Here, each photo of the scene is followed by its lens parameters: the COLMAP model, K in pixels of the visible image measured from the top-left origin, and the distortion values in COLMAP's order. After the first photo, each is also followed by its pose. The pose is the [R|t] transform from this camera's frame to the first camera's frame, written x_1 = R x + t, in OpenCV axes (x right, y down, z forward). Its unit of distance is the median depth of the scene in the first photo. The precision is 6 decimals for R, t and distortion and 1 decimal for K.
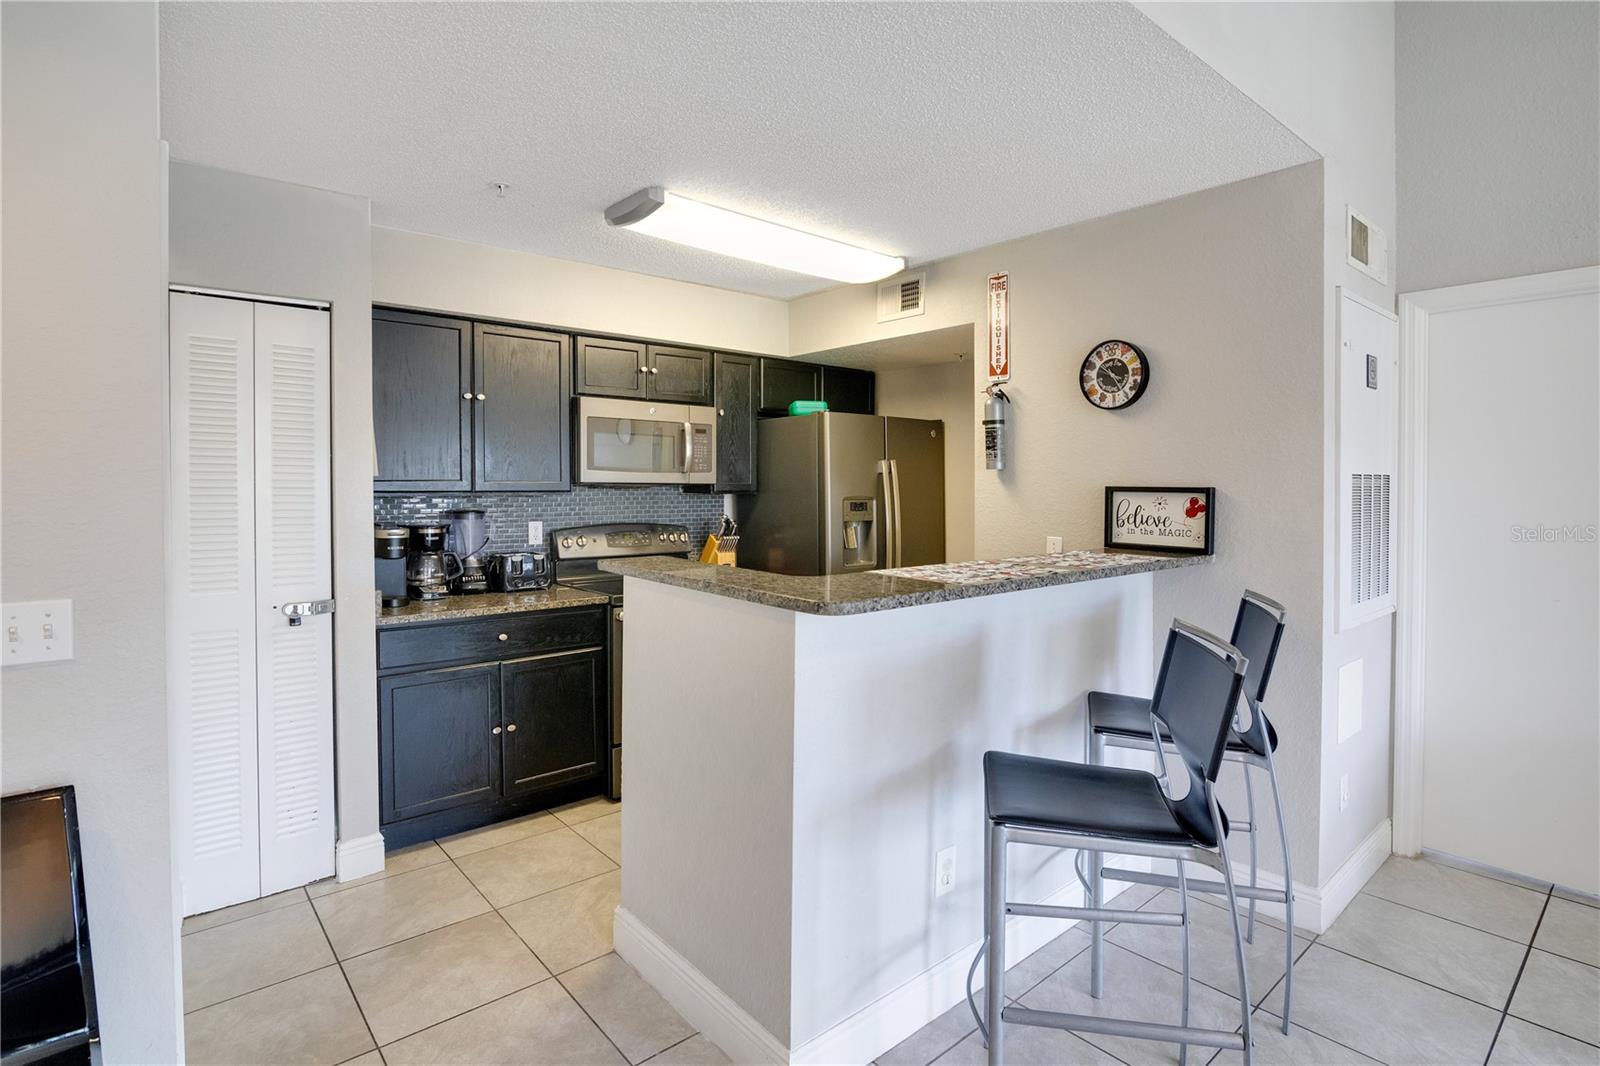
lens RADIAL K [[791.6, 0, 802.7], [0, 791.6, 497.3], [0, 0, 1]] dist [-0.024266, -0.000096]
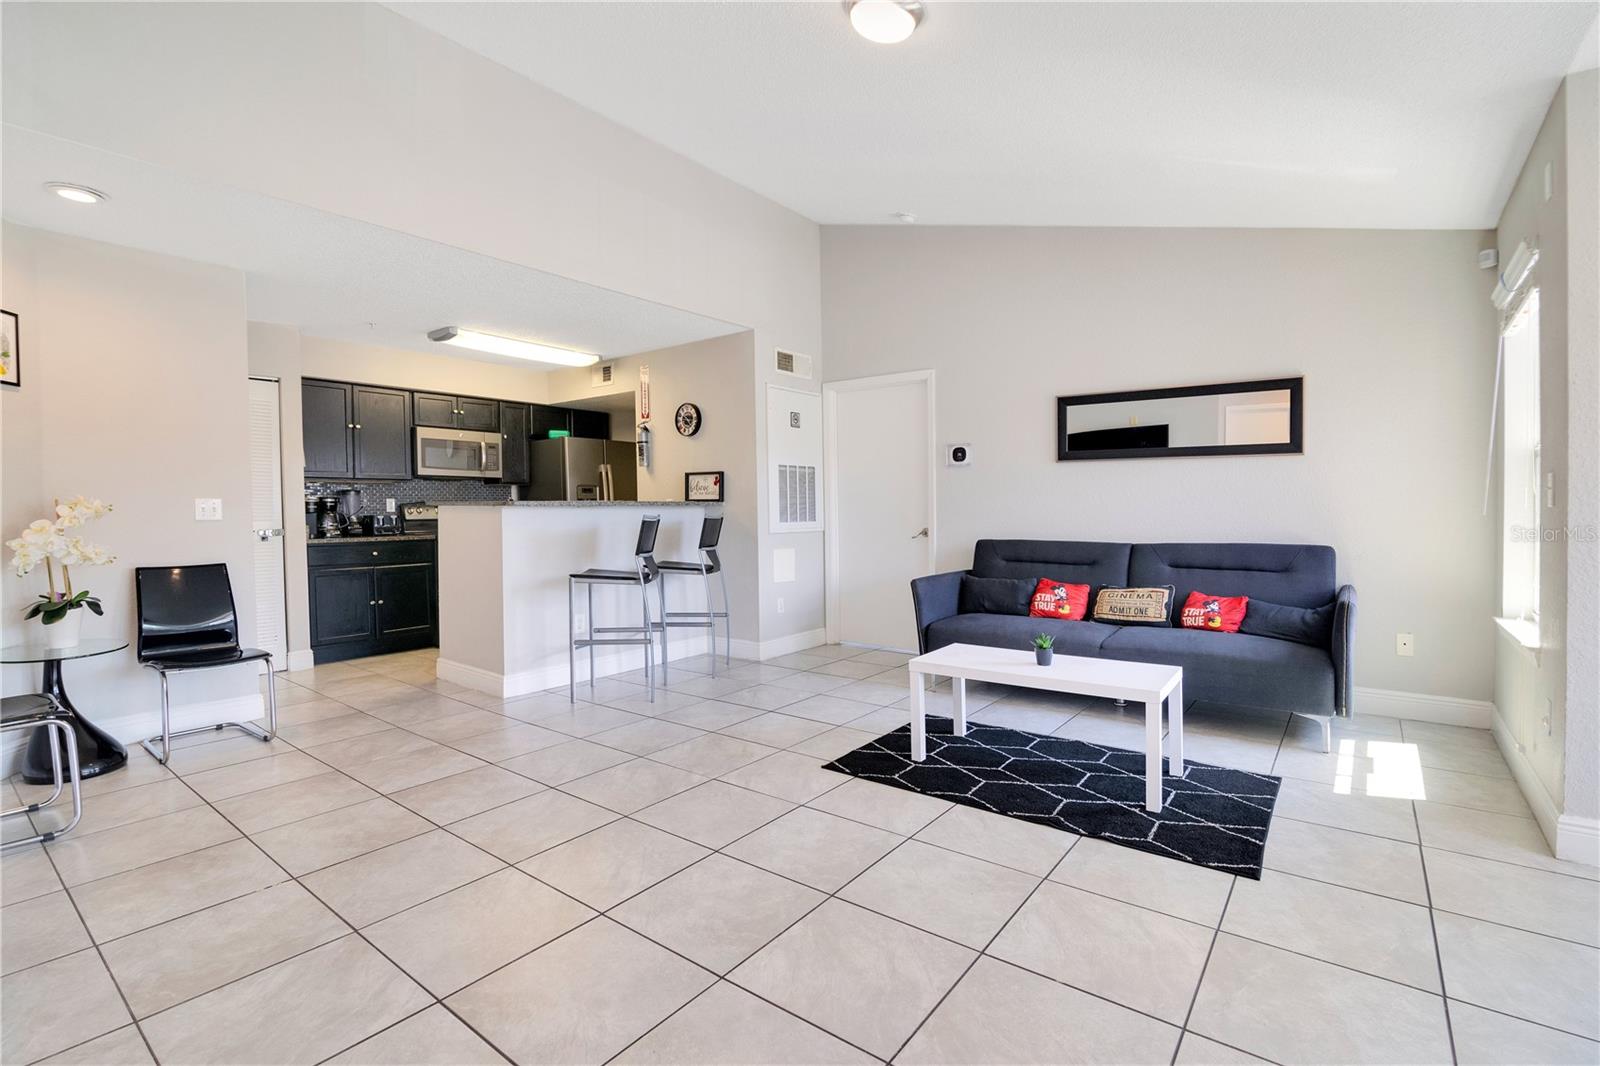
lens RADIAL K [[733.5, 0, 800.0], [0, 733.5, 533.0], [0, 0, 1]] dist [-0.027526, -0.000256]
pose [[0.979284, -0.015067, 0.201929, 0.250543], [0.011519, 0.999758, 0.018731, 0.099572], [-0.202163, -0.016017, 0.979221, -0.855737]]
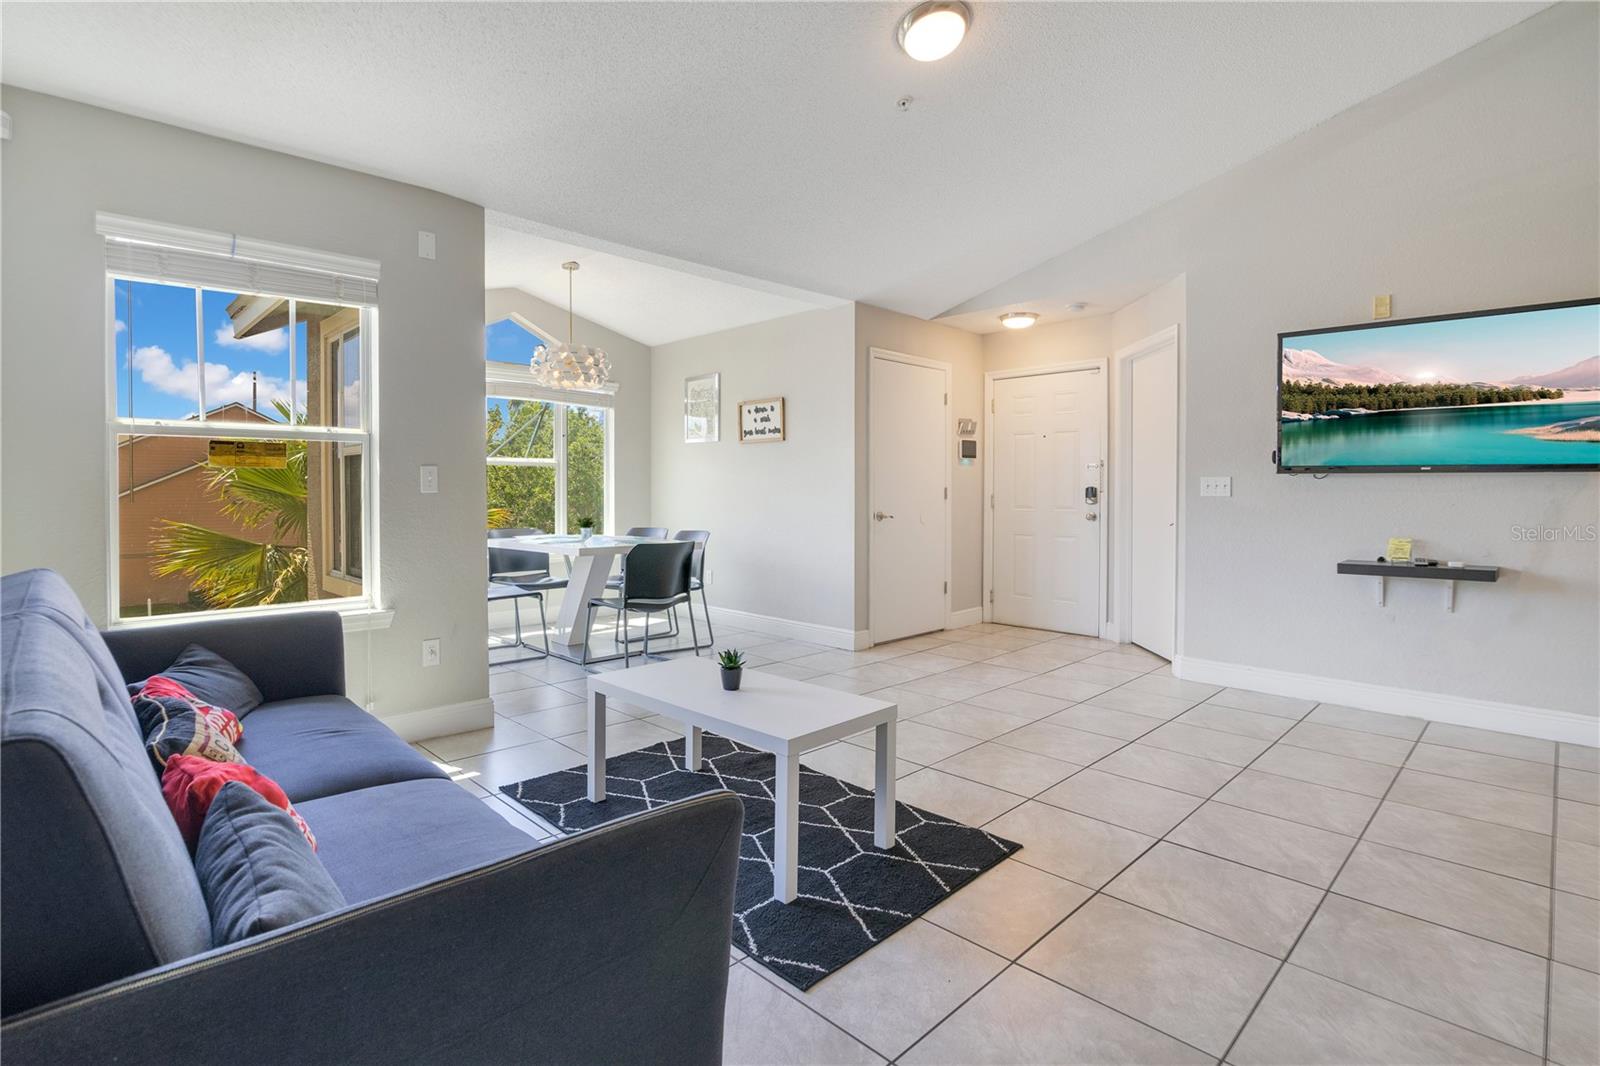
lens RADIAL K [[778.9, 0, 795.1], [0, 778.9, 485.7], [0, 0, 1]] dist [-0.024560, -0.000187]
pose [[-0.998000, -0.004439, -0.063057, 0.719986], [-0.004880, 0.999965, 0.006850, 0.076895], [0.063024, 0.007144, -0.997986, 0.751805]]
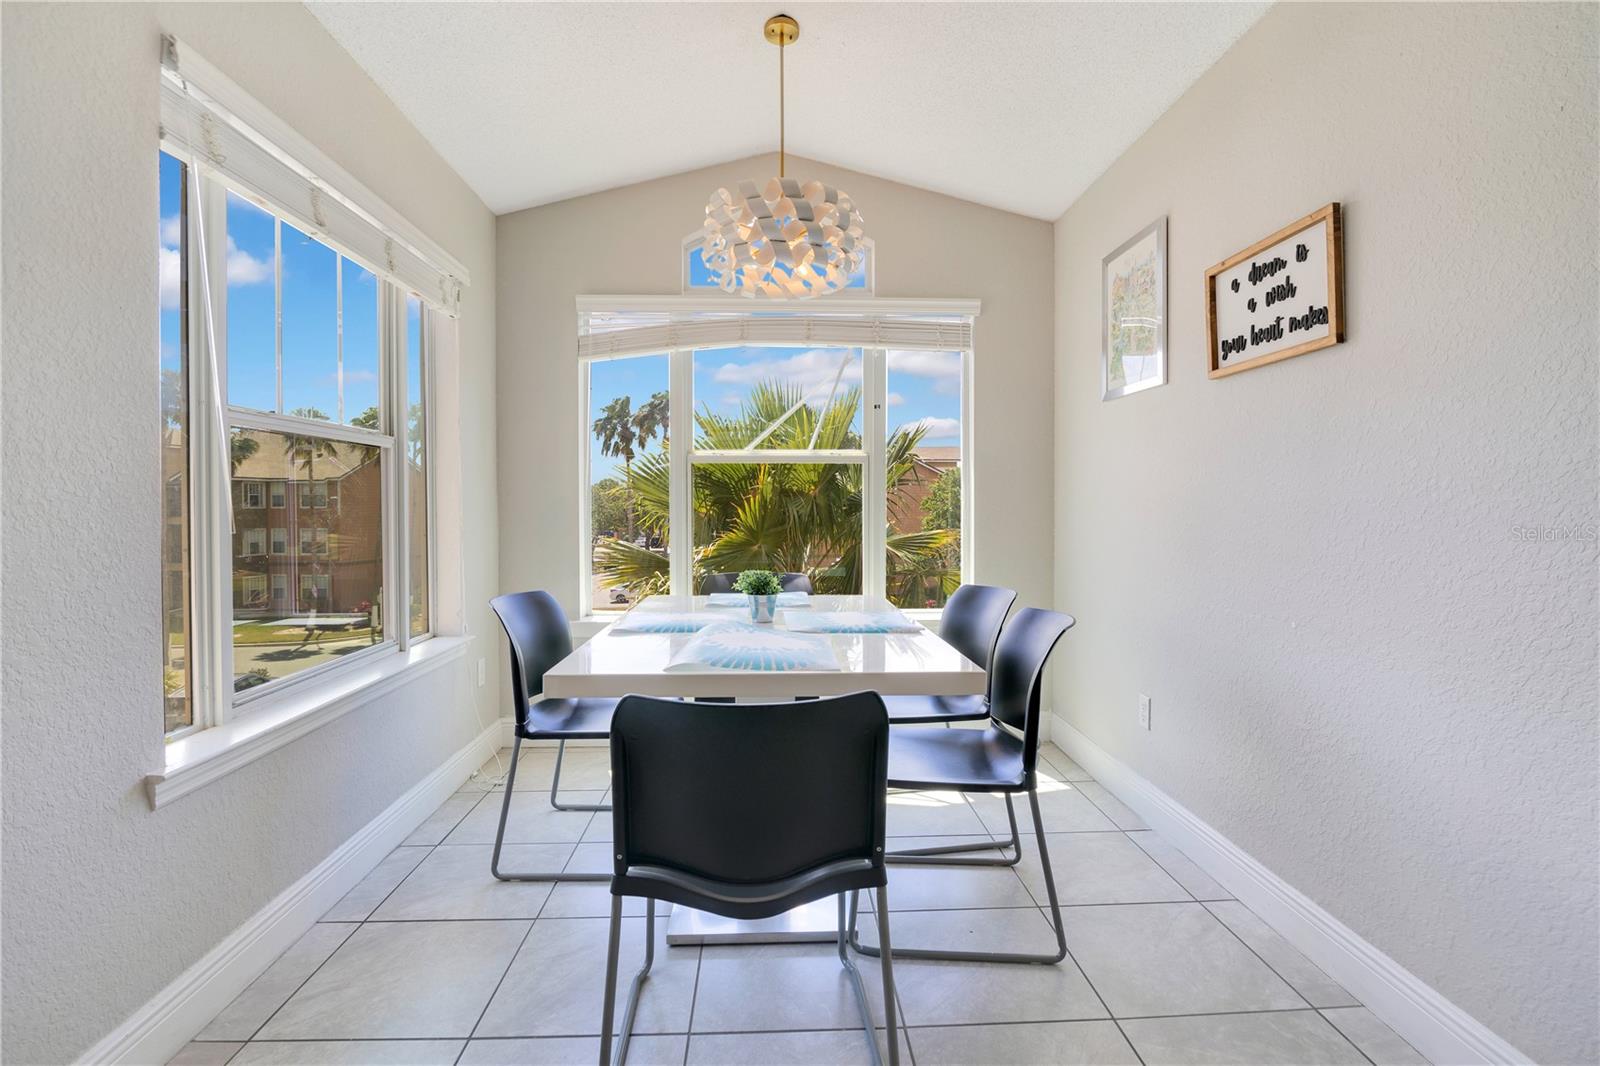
lens RADIAL K [[756.5, 0, 799.4], [0, 756.5, 513.3], [0, 0, 1]] dist [-0.024106, -0.000117]
pose [[-0.786511, -0.010614, 0.617486, 0.608728], [0.007417, 0.999618, 0.026629, 0.088582], [-0.617532, 0.025524, -0.786131, -0.369802]]
